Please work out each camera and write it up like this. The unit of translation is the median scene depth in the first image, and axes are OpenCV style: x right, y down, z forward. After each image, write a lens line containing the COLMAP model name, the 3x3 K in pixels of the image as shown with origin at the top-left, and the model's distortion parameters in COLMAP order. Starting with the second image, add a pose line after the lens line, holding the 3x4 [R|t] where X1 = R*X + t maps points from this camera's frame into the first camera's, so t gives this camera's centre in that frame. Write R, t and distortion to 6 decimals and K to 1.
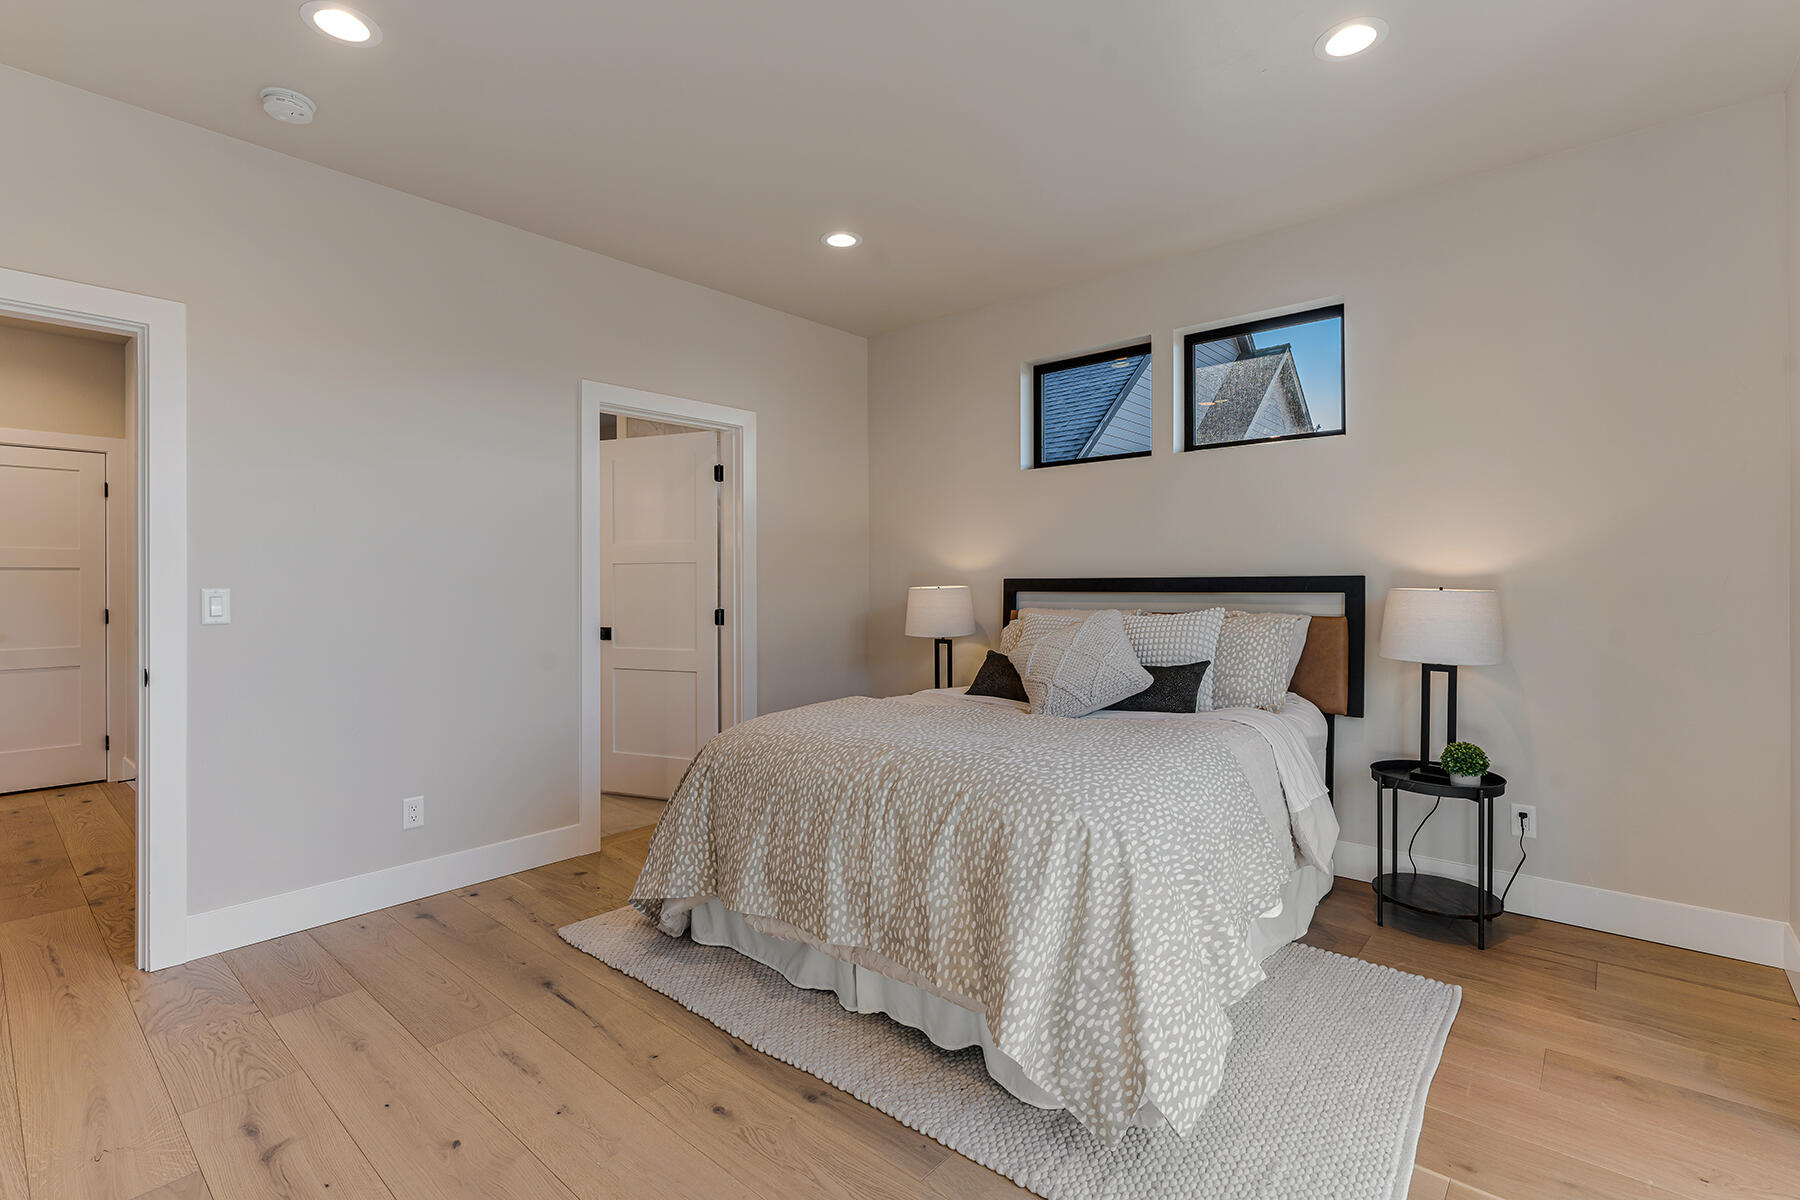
lens RADIAL K [[839.2, 0, 900.0], [0, 839.2, 600.0], [0, 0, 1]] dist [-0.004606, -0.000460]
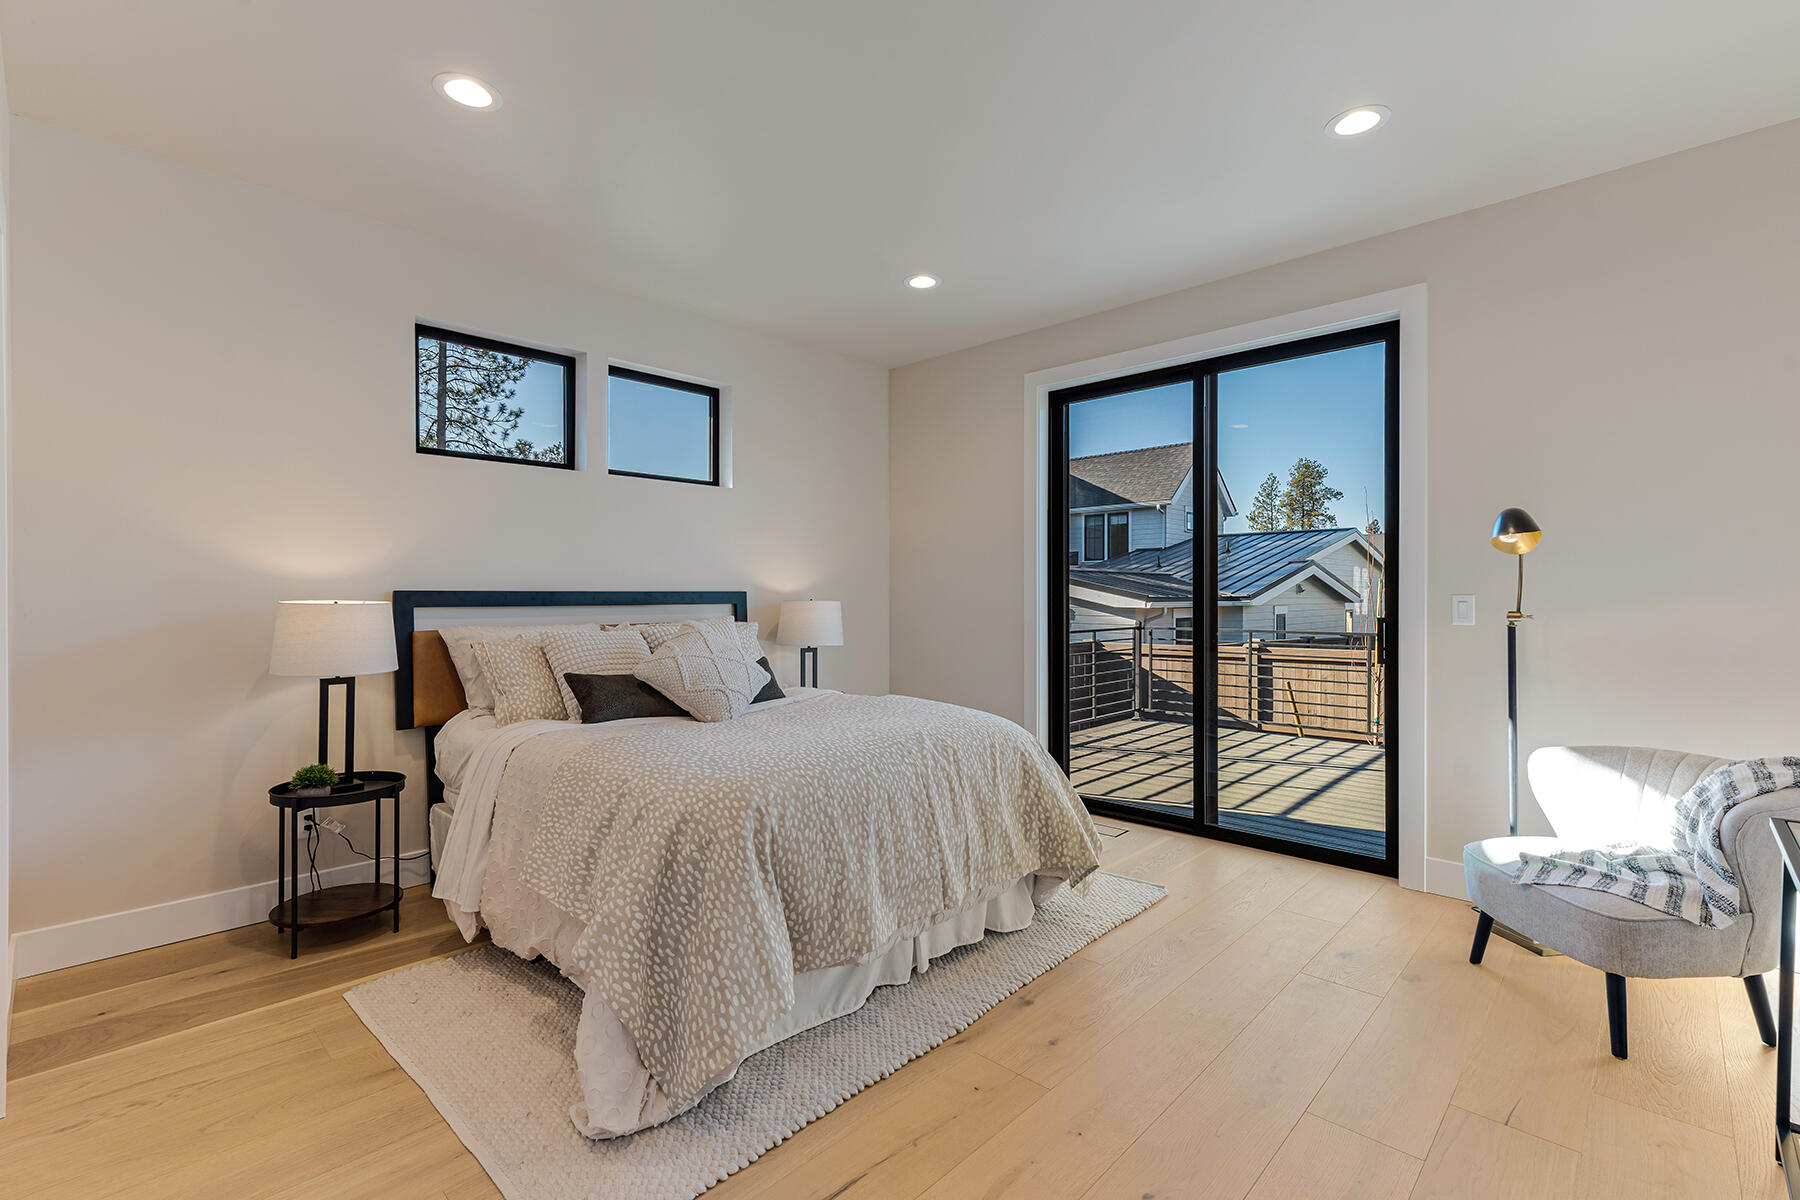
lens RADIAL K [[825.0, 0, 897.9], [0, 825.0, 591.1], [0, 0, 1]] dist [-0.003417, -0.000179]
pose [[0.024985, 0.007807, 0.999657, -0.973457], [0.021486, 0.999734, -0.008345, -0.014733], [-0.999457, 0.021687, 0.024811, 0.825597]]
